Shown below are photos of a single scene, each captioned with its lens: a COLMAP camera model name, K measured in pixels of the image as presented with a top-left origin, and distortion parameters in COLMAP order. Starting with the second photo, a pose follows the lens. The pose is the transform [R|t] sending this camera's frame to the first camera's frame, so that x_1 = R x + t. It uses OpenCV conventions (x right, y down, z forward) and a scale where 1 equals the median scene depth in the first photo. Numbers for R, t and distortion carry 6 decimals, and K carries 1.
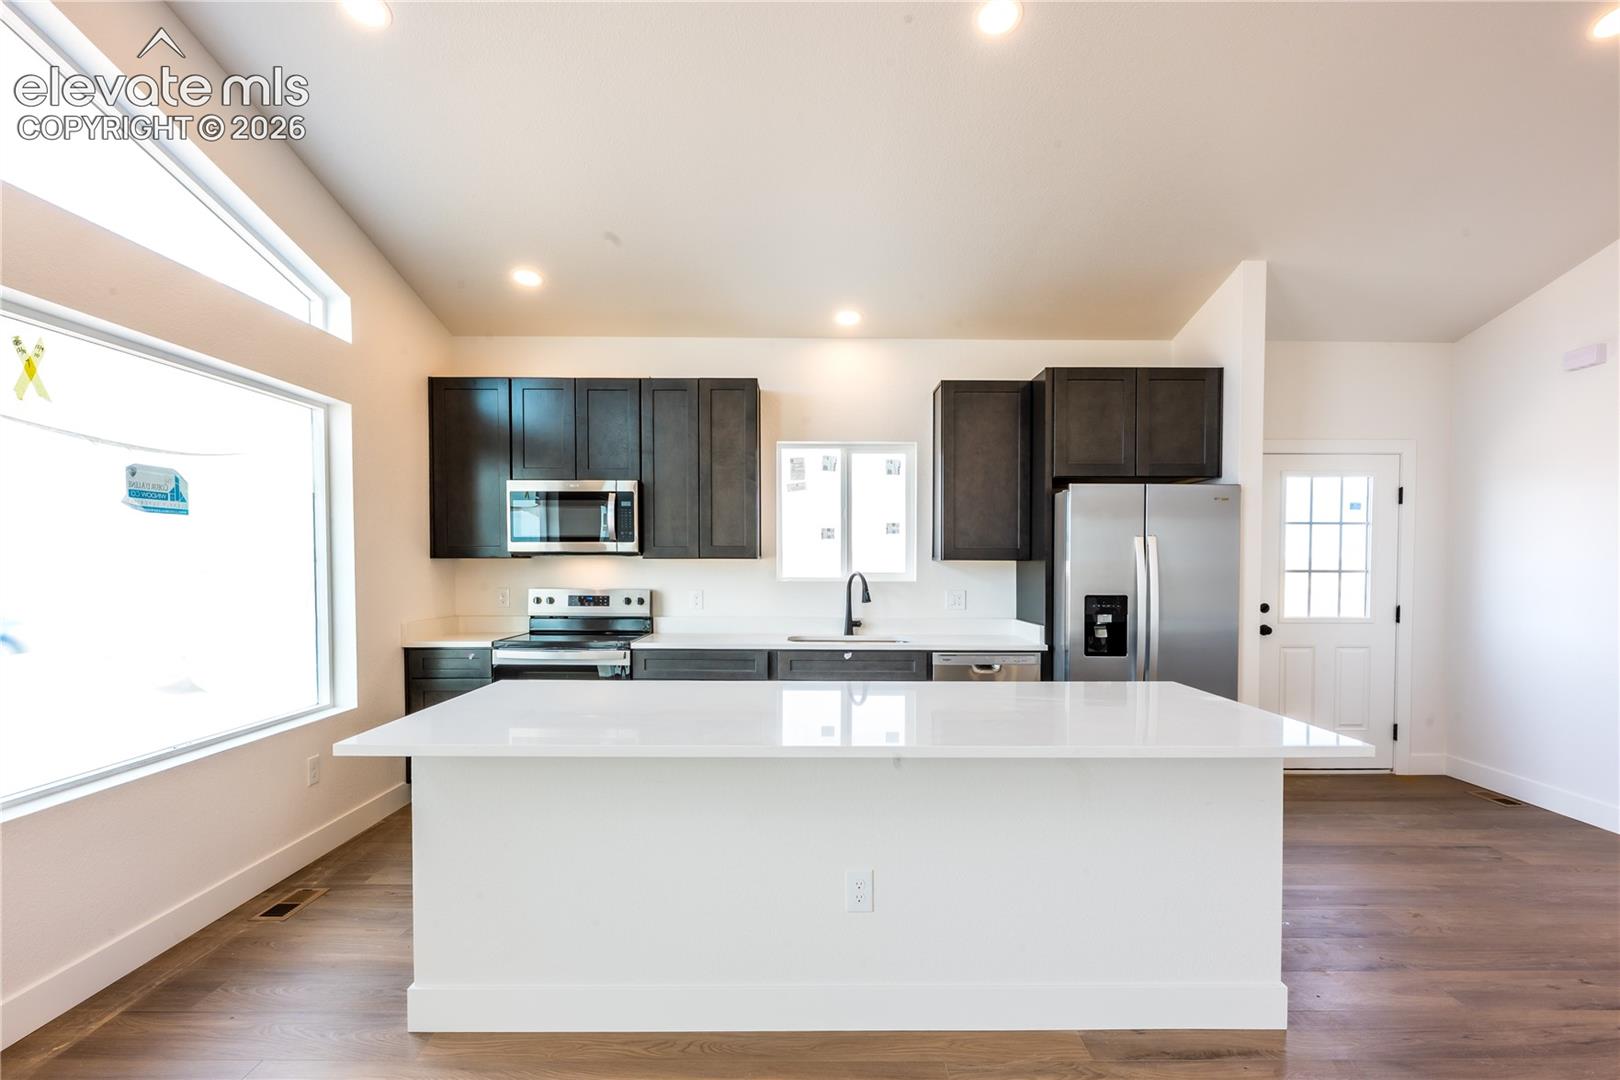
lens RADIAL K [[779.7, 0, 806.5], [0, 779.7, 577.9], [0, 0, 1]] dist [0.000512, 0.000048]
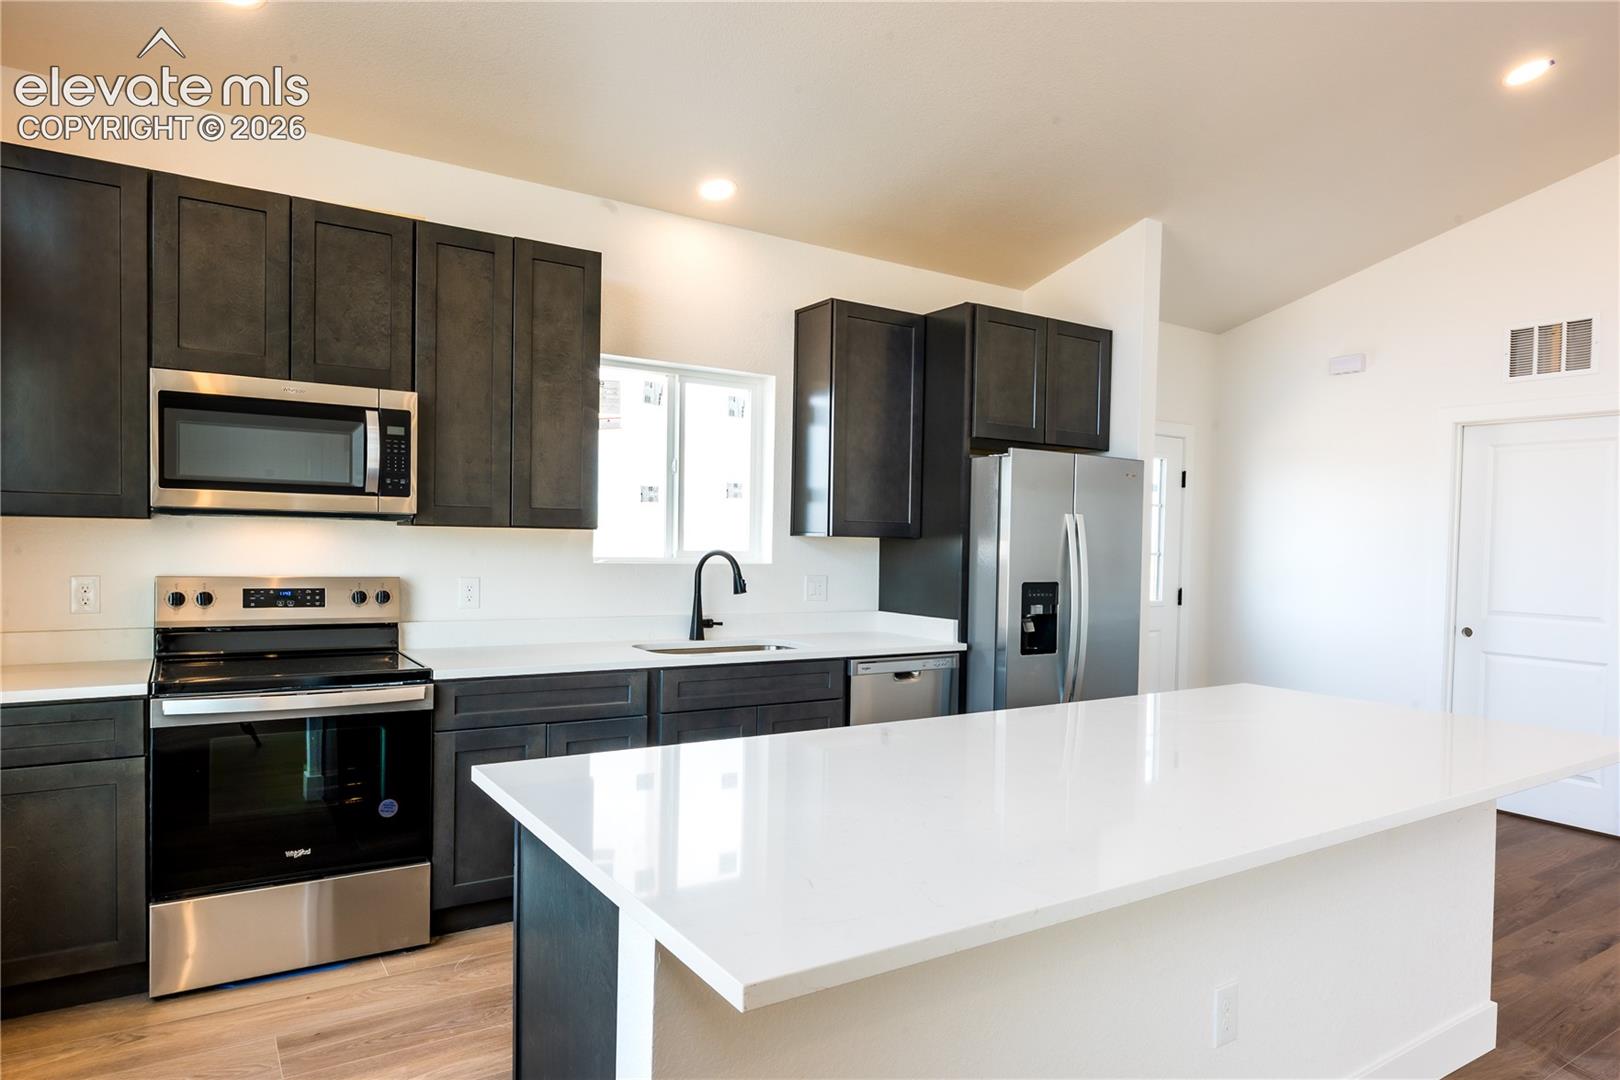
lens RADIAL K [[956.5, 0, 795.7], [0, 956.5, 560.8], [0, 0, 1]] dist [-0.000306, 0.000337]
pose [[0.847158, 0.002429, 0.531335, -0.349654], [-0.008339, 0.999927, 0.008724, -0.006901], [-0.531275, -0.011822, 0.847117, 0.232495]]
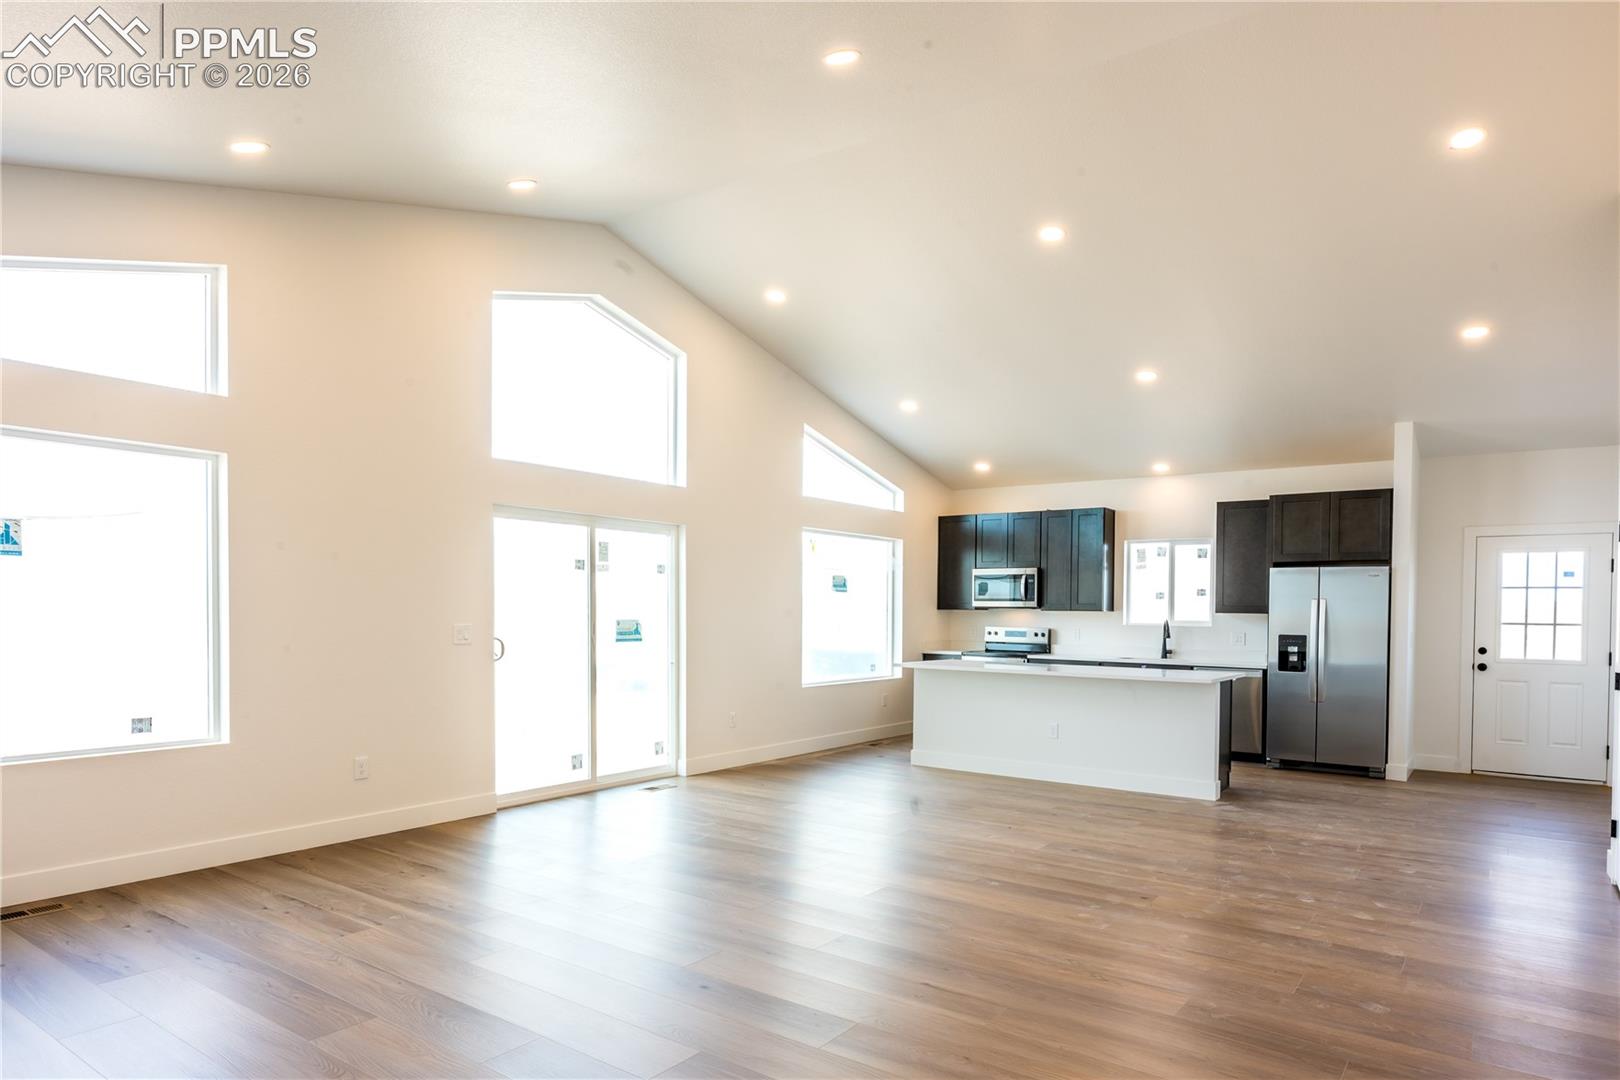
lens RADIAL K [[934.9, 0, 849.1], [0, 934.9, 628.6], [0, 0, 1]] dist [-0.001112, 0.000018]
pose [[0.826574, 0.018184, -0.562534, 0.641778], [-0.021854, 0.999761, 0.000206, 0.026082], [0.562403, 0.012123, 0.826774, -1.037648]]
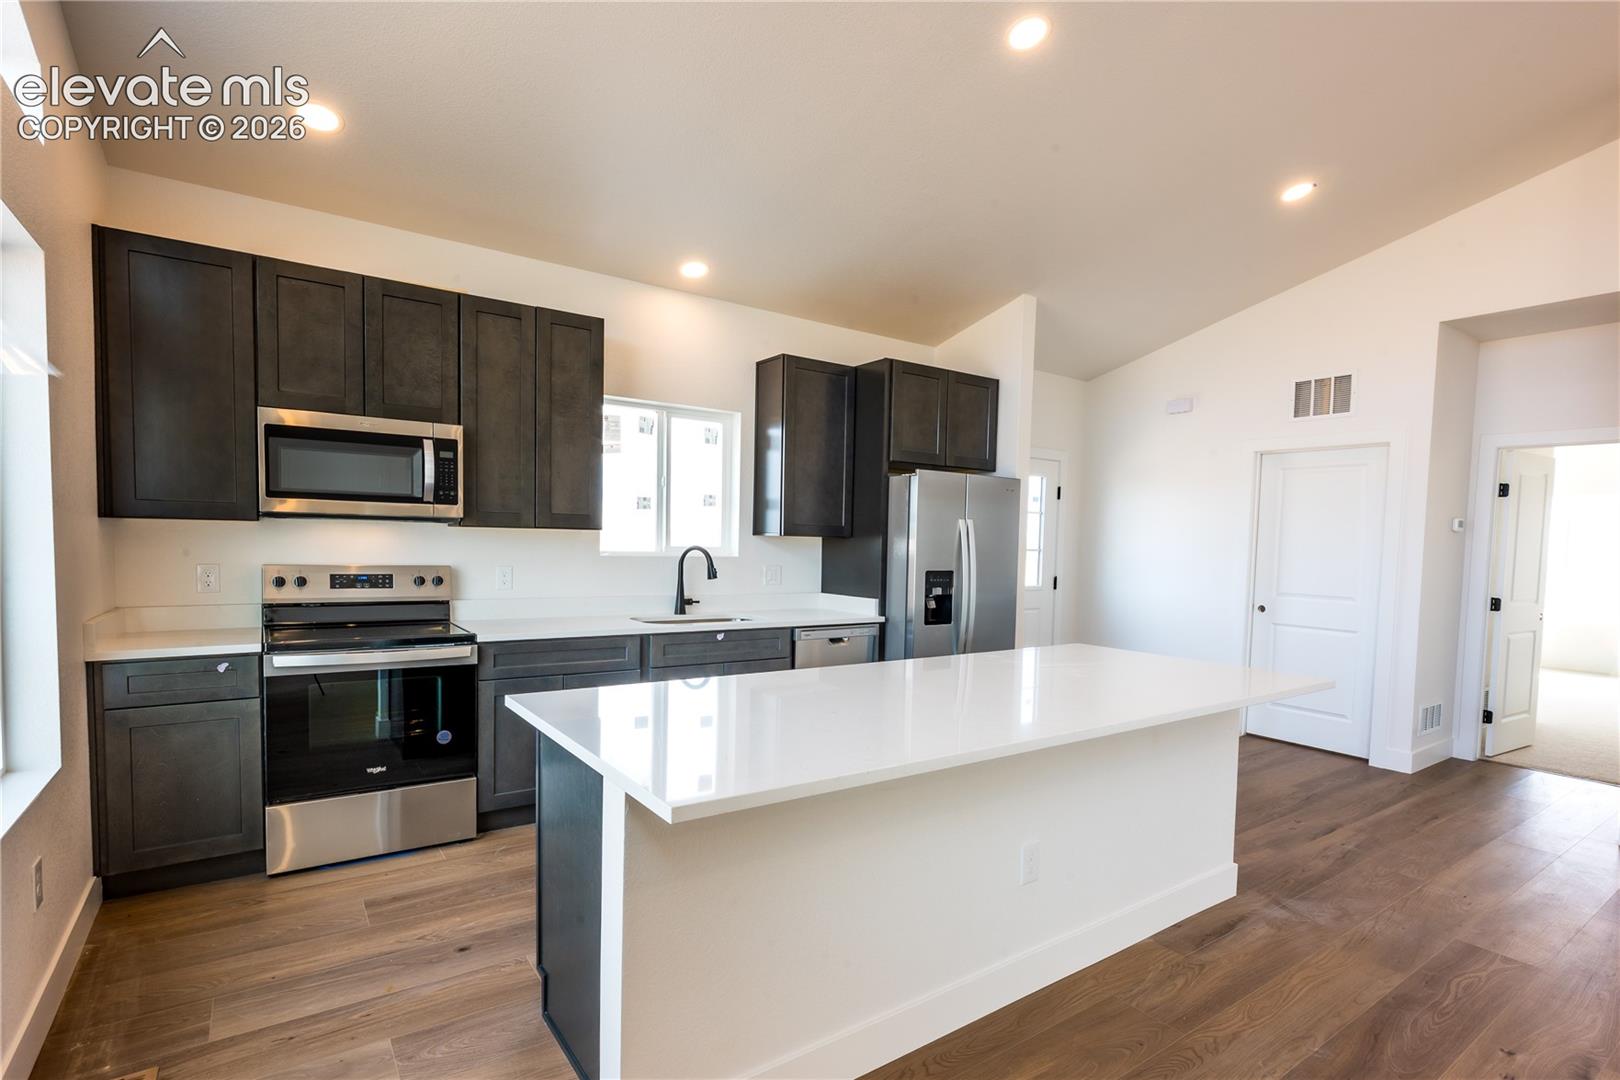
lens RADIAL K [[779.7, 0, 806.5], [0, 779.7, 577.9], [0, 0, 1]] dist [0.000512, 0.000048]
pose [[0.825938, -0.011857, 0.563636, -0.364906], [-0.010137, 0.999305, 0.035877, -0.004974], [-0.563669, -0.035346, 0.825244, 0.158253]]
